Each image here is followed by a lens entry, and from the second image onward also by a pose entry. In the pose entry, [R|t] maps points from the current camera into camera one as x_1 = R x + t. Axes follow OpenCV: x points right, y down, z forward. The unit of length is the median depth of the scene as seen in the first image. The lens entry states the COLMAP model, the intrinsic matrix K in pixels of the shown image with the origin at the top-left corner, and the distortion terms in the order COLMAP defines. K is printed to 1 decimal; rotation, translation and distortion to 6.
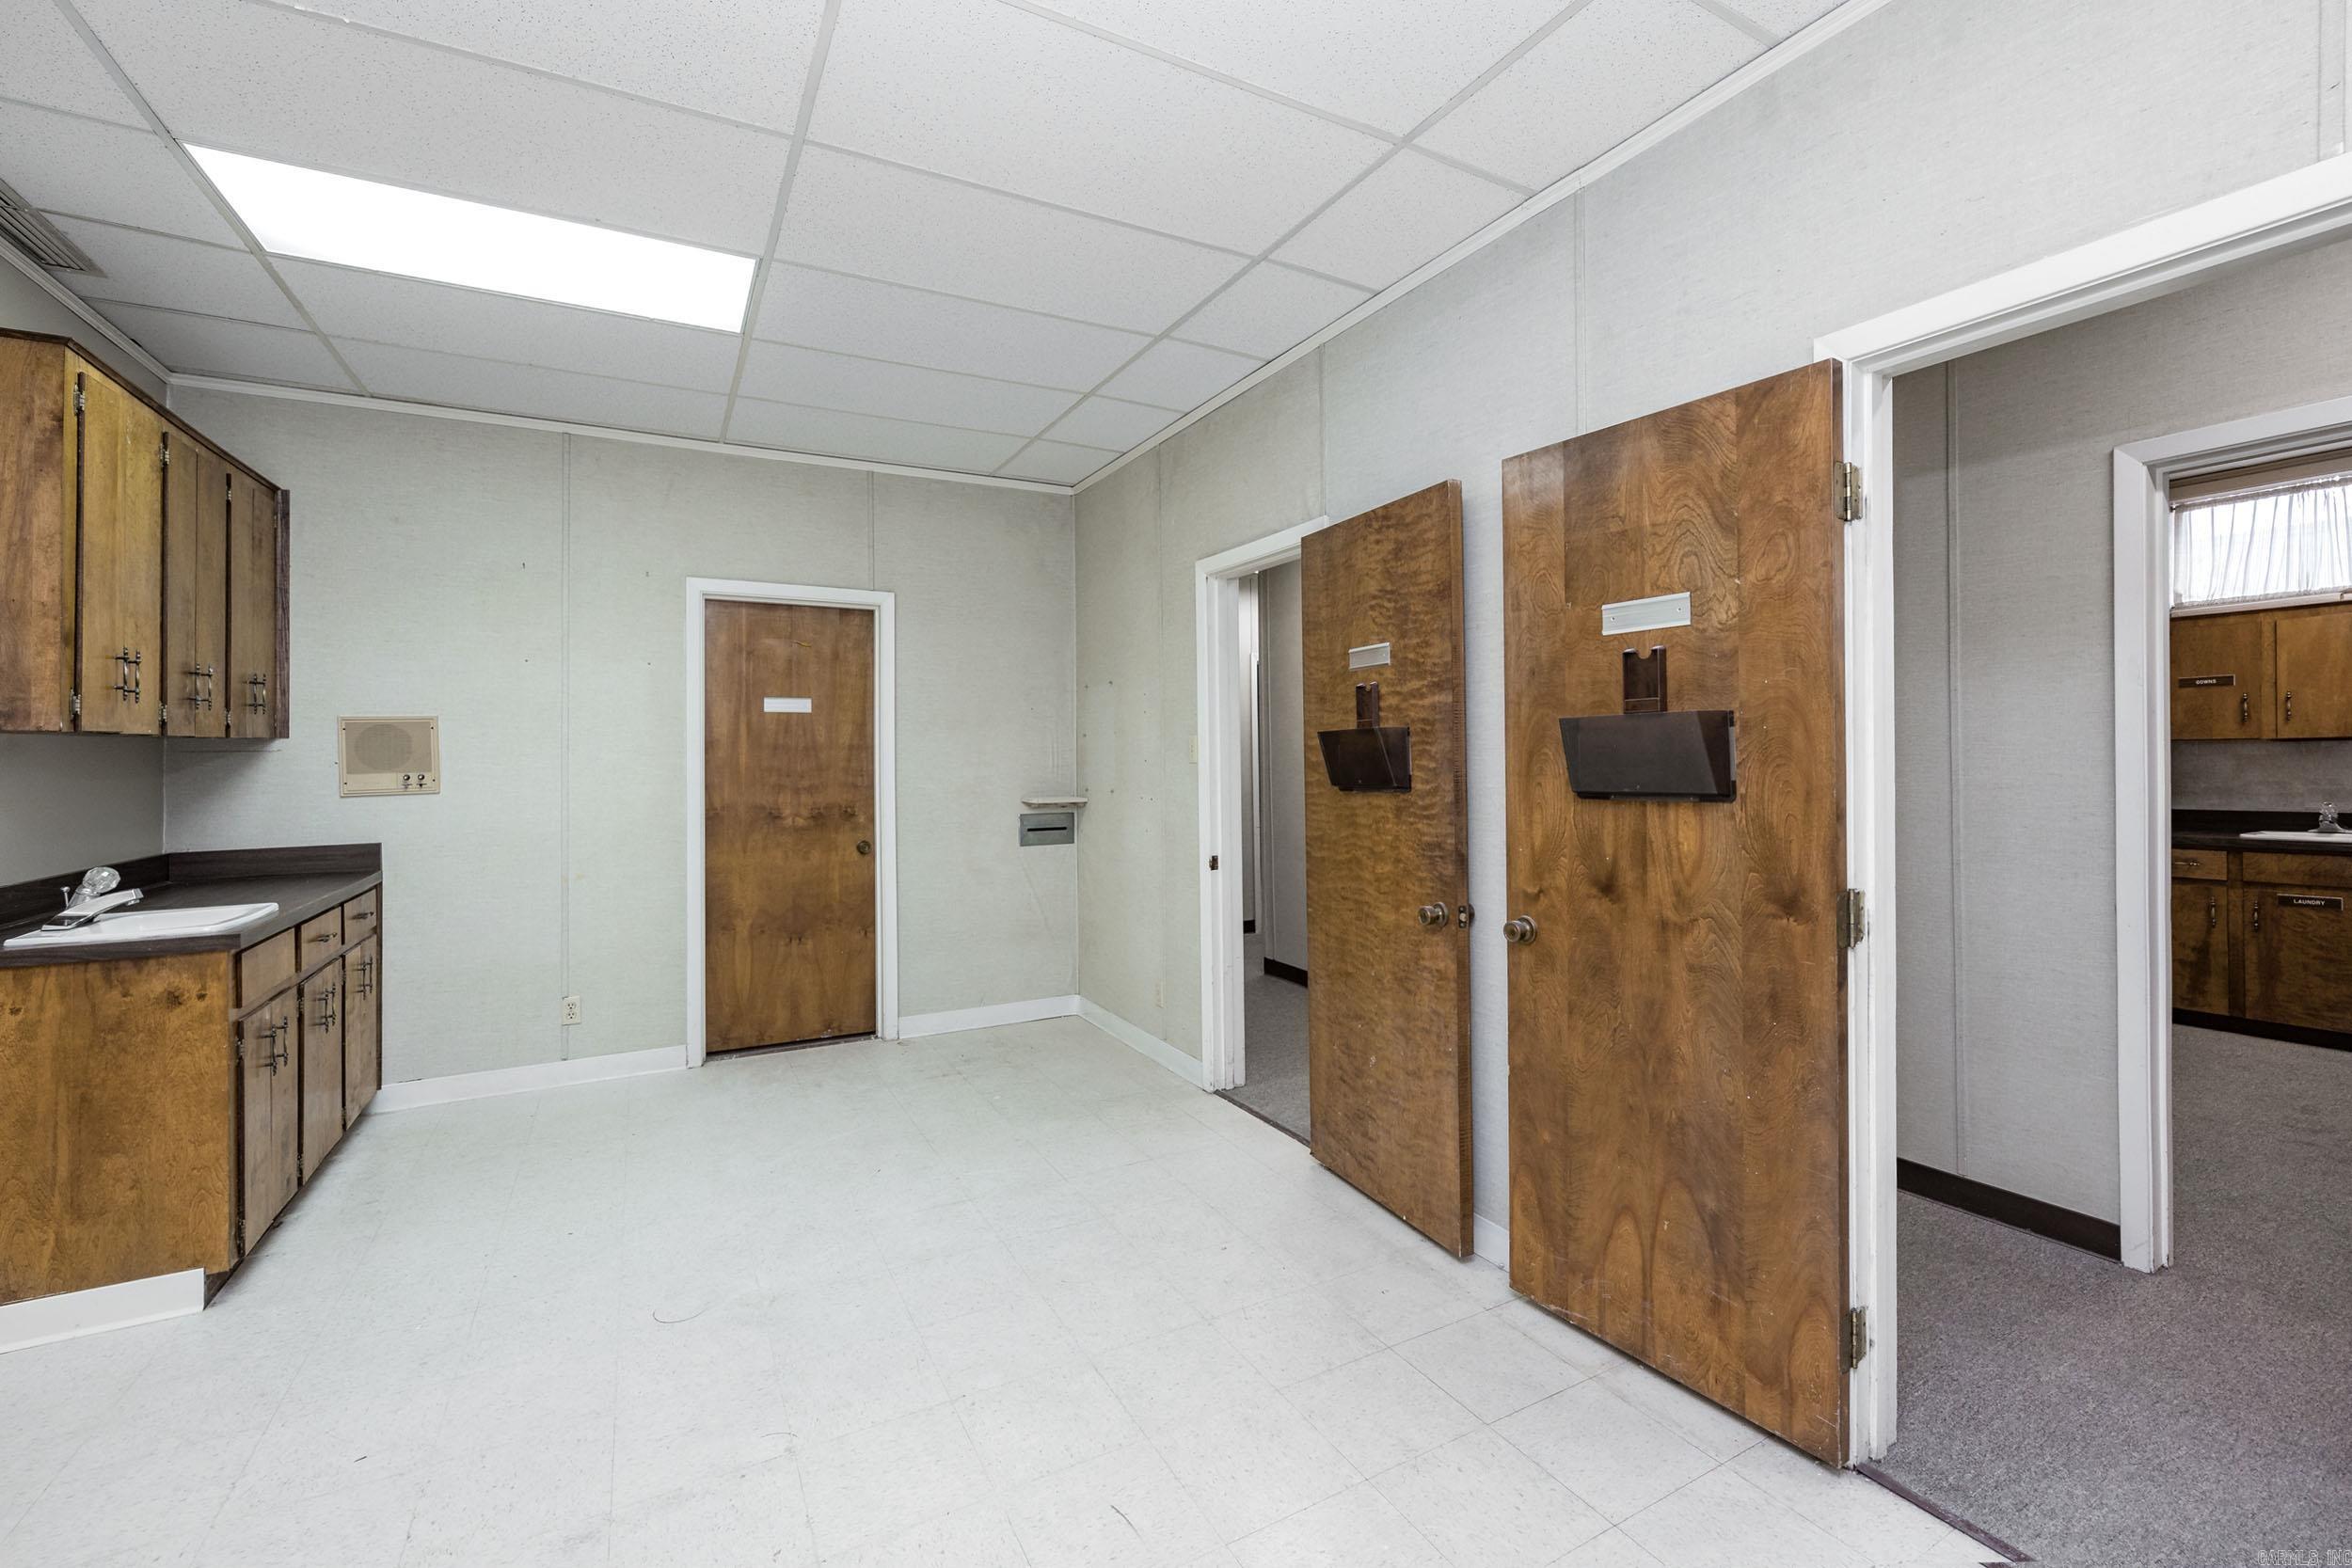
lens RADIAL K [[1038.4, 0, 1175.3], [0, 1038.4, 728.4], [0, 0, 1]] dist [-0.012956, -0.000190]
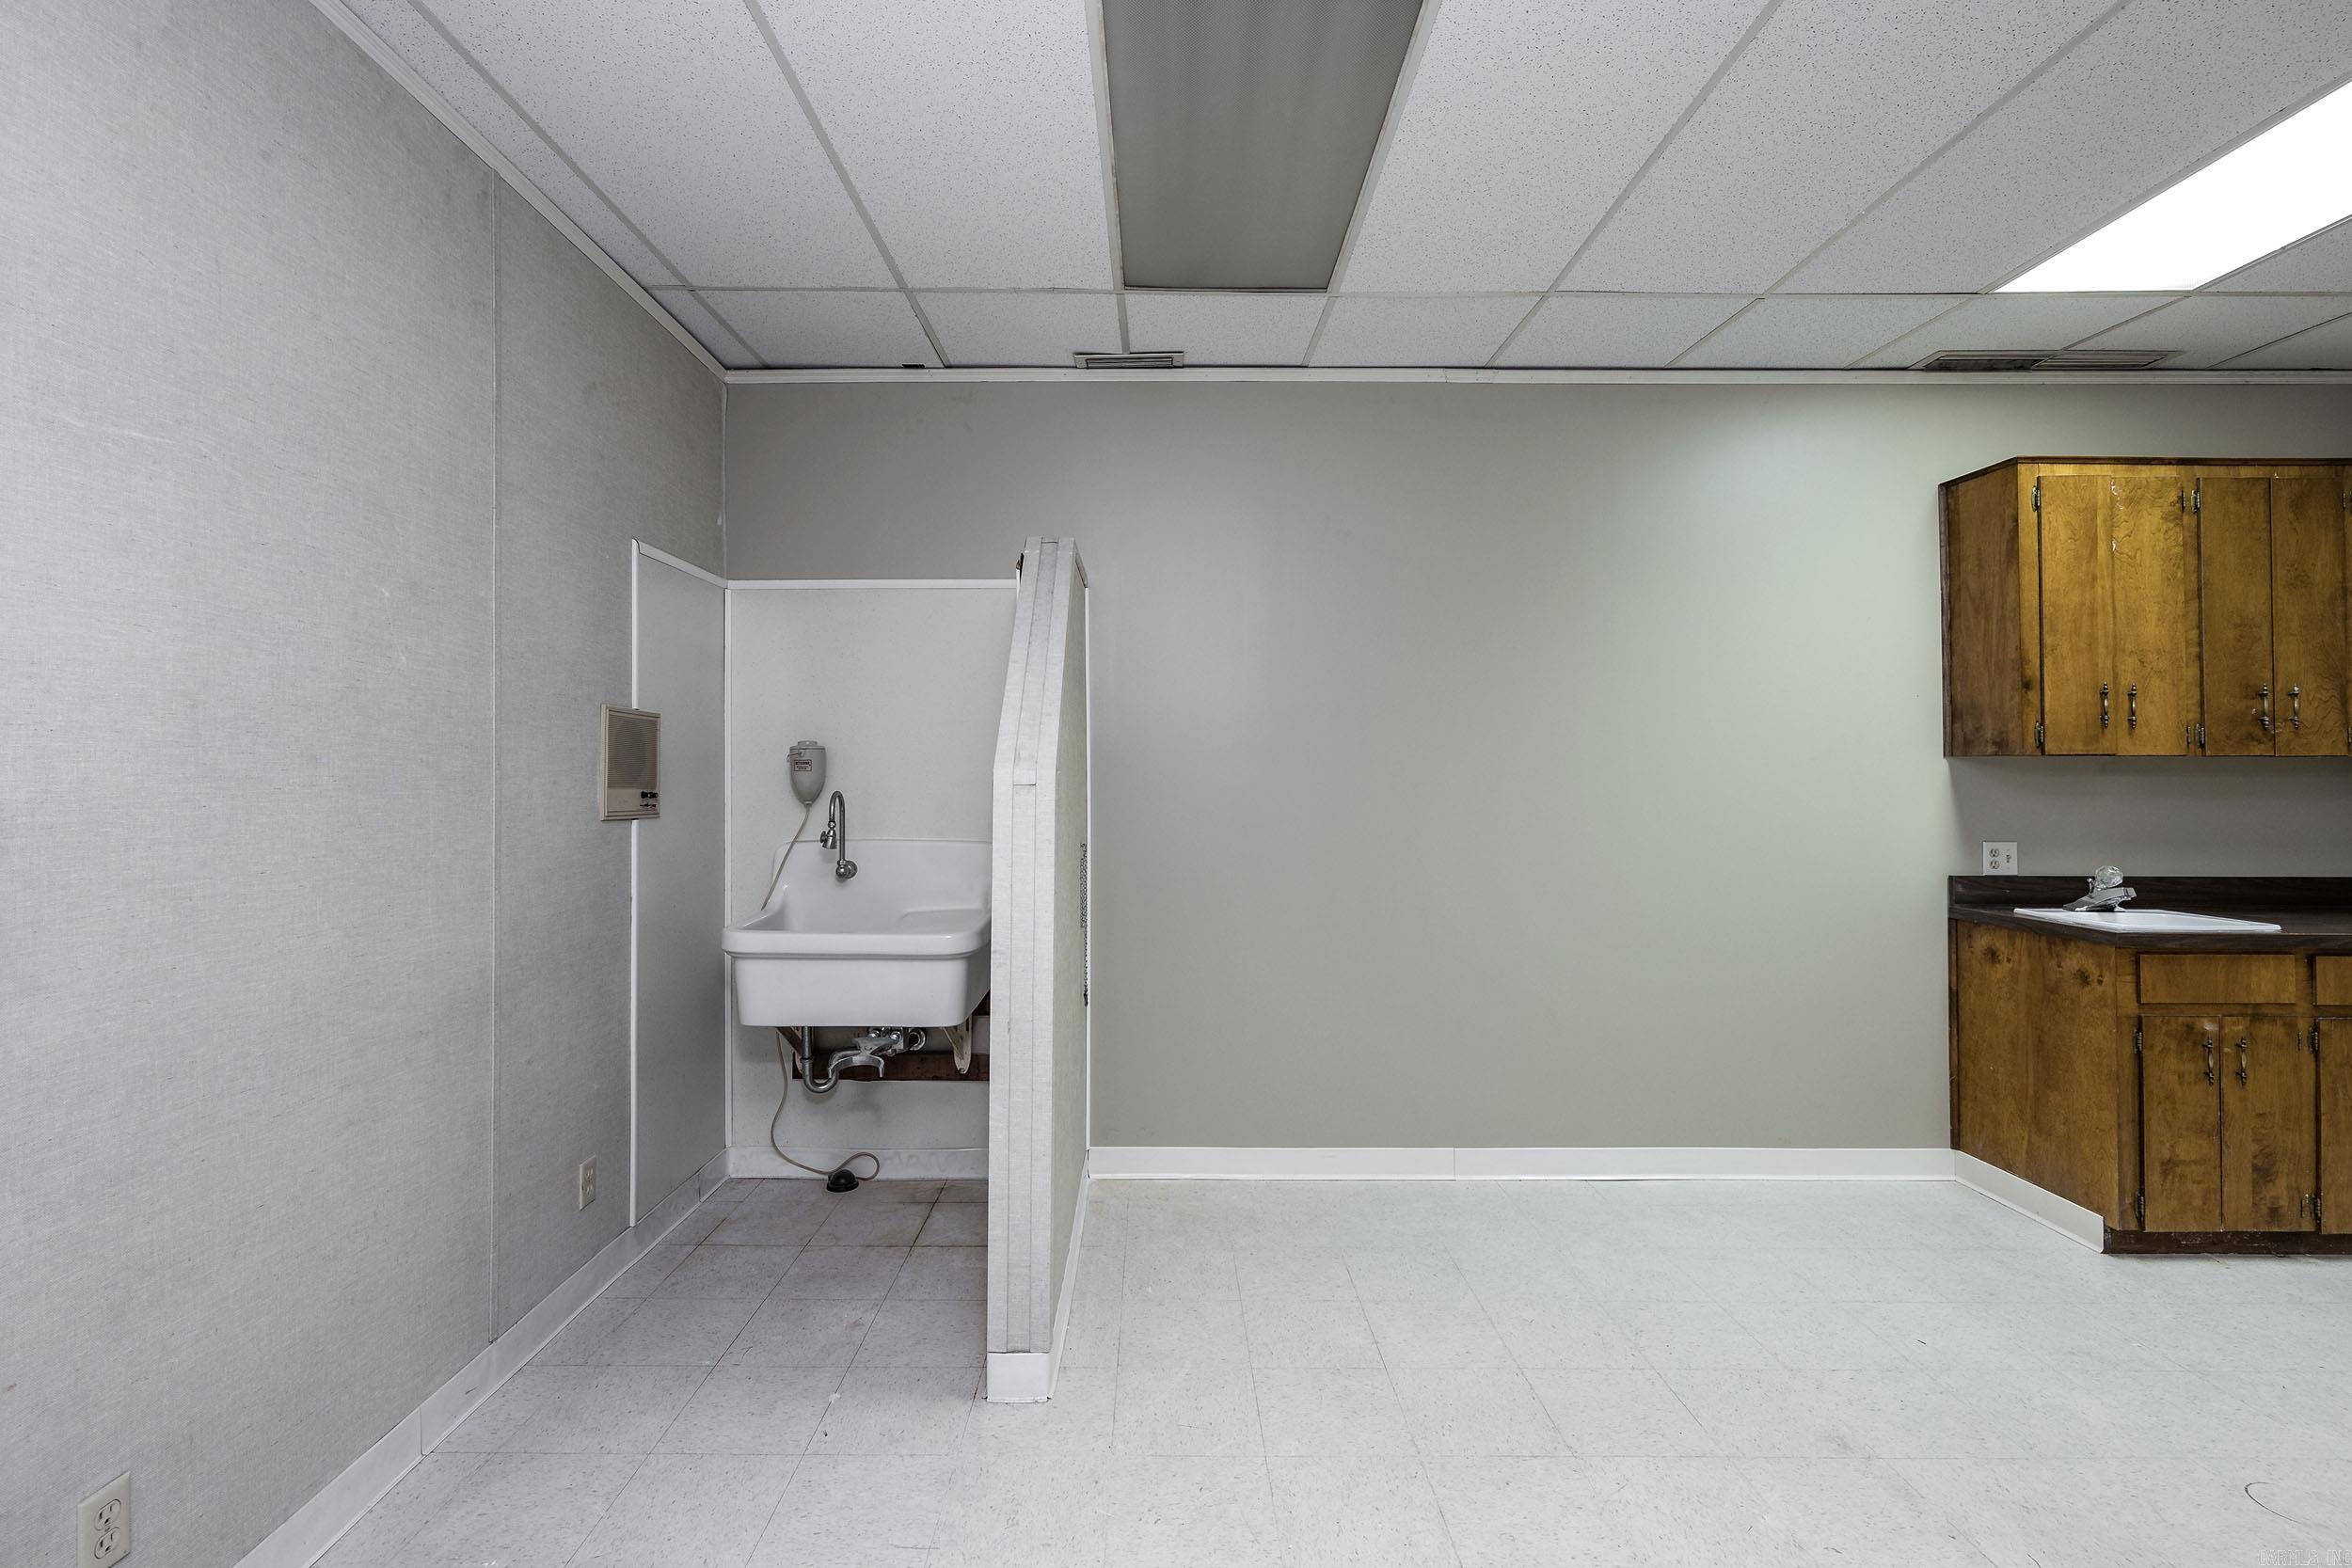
lens RADIAL K [[1006.9, 0, 1160.3], [0, 1006.9, 754.8], [0, 0, 1]] dist [-0.001204, 0.000012]
pose [[-0.488599, -0.012798, -0.872415, 0.327911], [0.019982, 0.999466, -0.025853, 0.007615], [0.872280, -0.030064, -0.488082, 0.369314]]
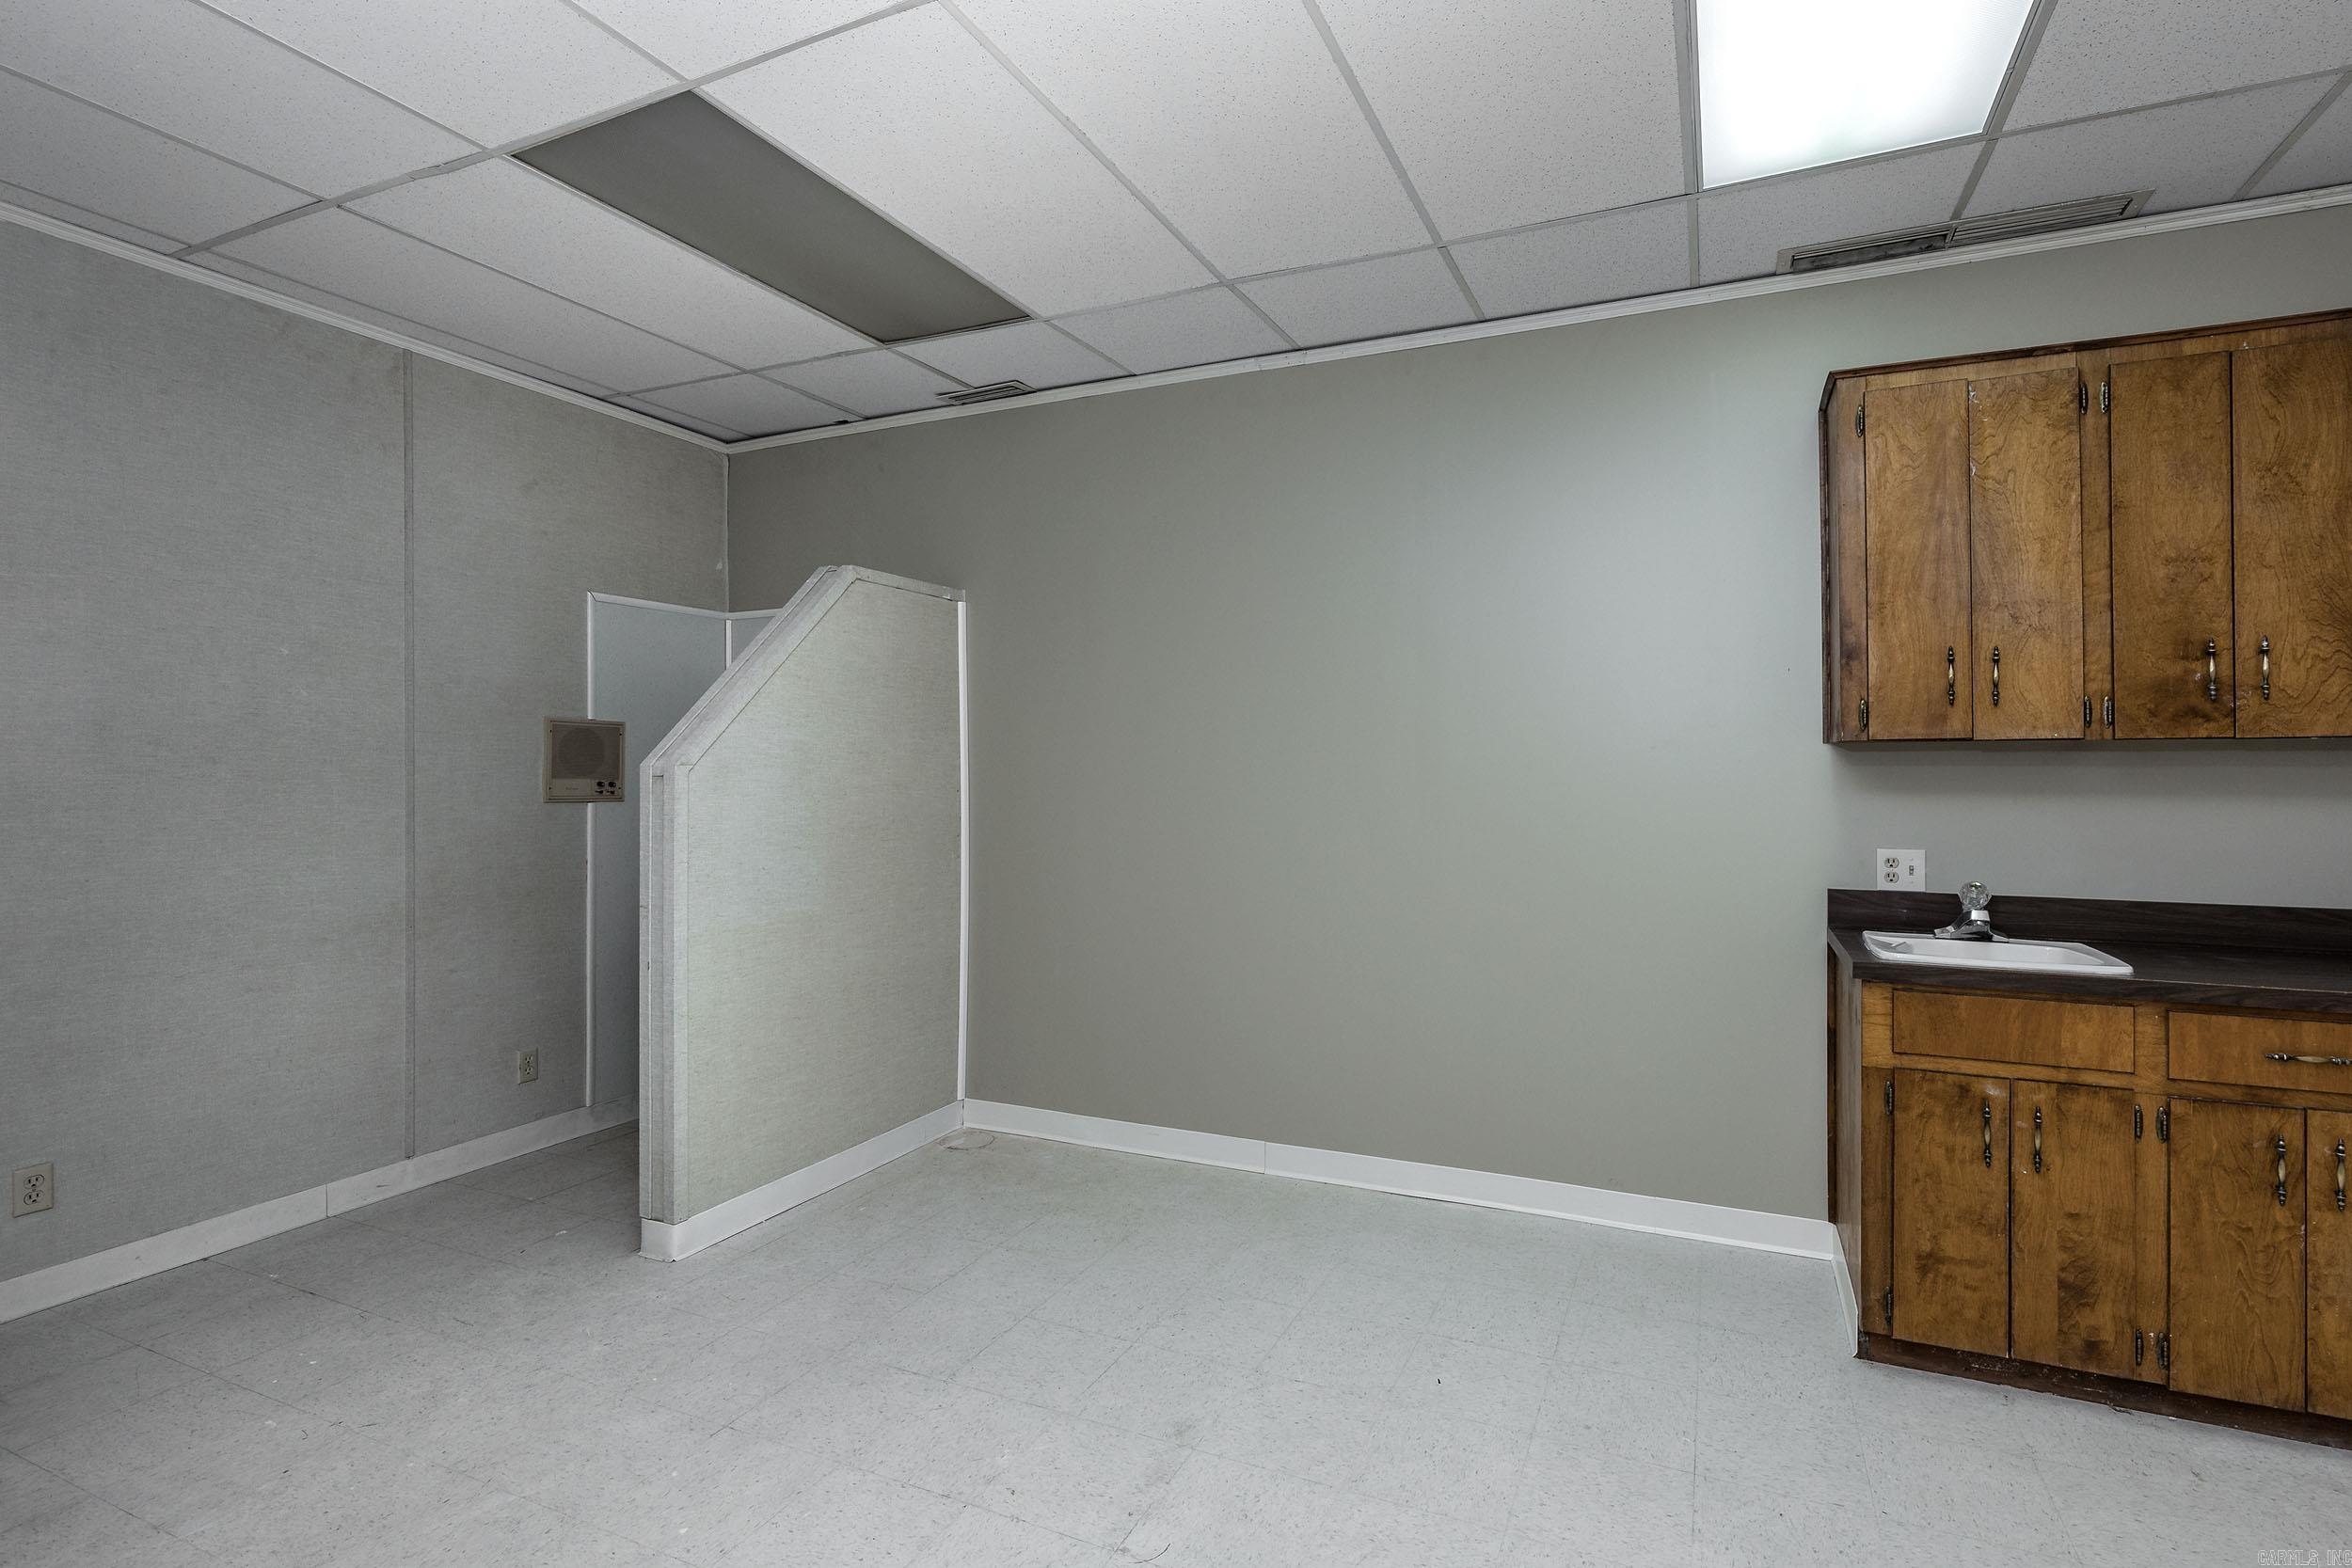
lens RADIAL K [[1024.4, 0, 1180.3], [0, 1024.4, 758.7], [0, 0, 1]] dist [0.000185, -0.000033]
pose [[-0.780482, 0.000920, -0.625177, 0.066236], [0.018834, 0.999580, -0.022042, 0.017899], [0.624894, -0.028978, -0.780171, 0.782707]]
